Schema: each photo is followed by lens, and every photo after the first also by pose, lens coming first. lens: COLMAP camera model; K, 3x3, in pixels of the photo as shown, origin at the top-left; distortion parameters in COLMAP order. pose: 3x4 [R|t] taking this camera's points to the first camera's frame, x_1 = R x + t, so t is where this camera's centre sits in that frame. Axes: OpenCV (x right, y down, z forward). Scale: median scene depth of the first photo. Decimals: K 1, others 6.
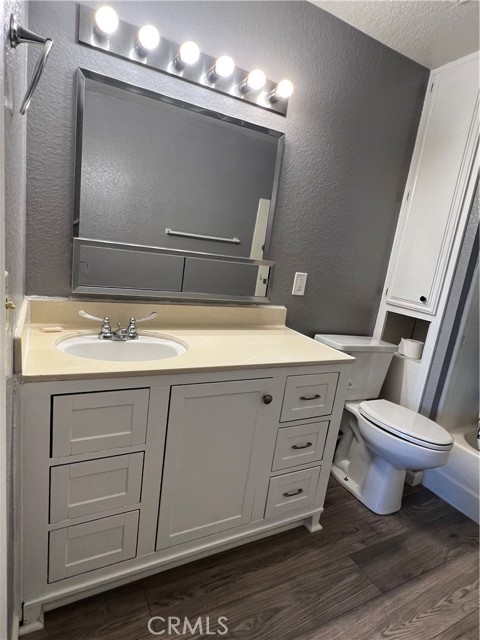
lens RADIAL K [[354.7, 0, 234.7], [0, 354.7, 322.6], [0, 0, 1]] dist [-0.007851, 0.002952]
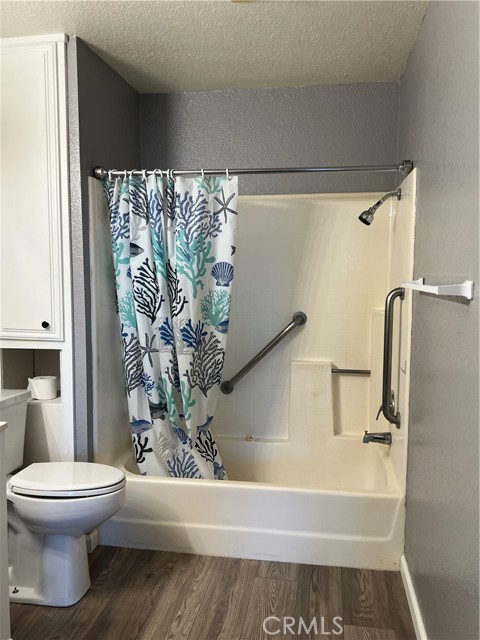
lens RADIAL K [[554.0, 0, 235.4], [0, 554.0, 318.6], [0, 0, 1]] dist [0.013512, 0.008138]
pose [[0.595568, -0.191632, 0.780113, -0.234875], [0.235335, 0.970143, 0.058649, -0.063474], [-0.768060, 0.148659, 0.622884, -0.148545]]
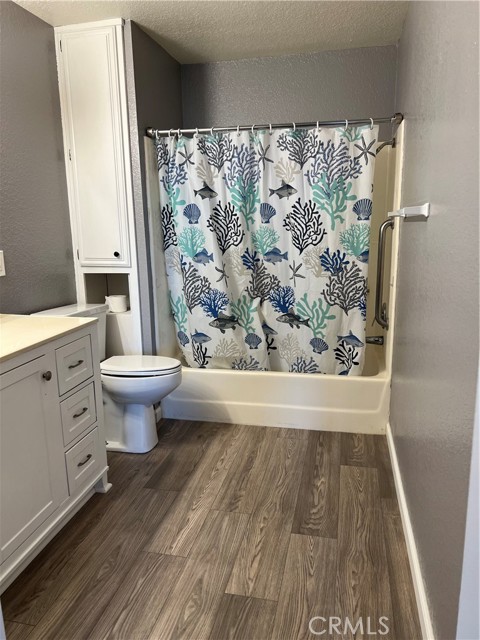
lens RADIAL K [[479.0, 0, 236.4], [0, 479.0, 321.4], [0, 0, 1]] dist [0.035714, -0.036087]
pose [[0.637863, -0.287948, 0.714295, -0.397741], [0.254966, 0.954128, 0.156946, -0.010456], [-0.726721, 0.082011, 0.682020, -0.280207]]
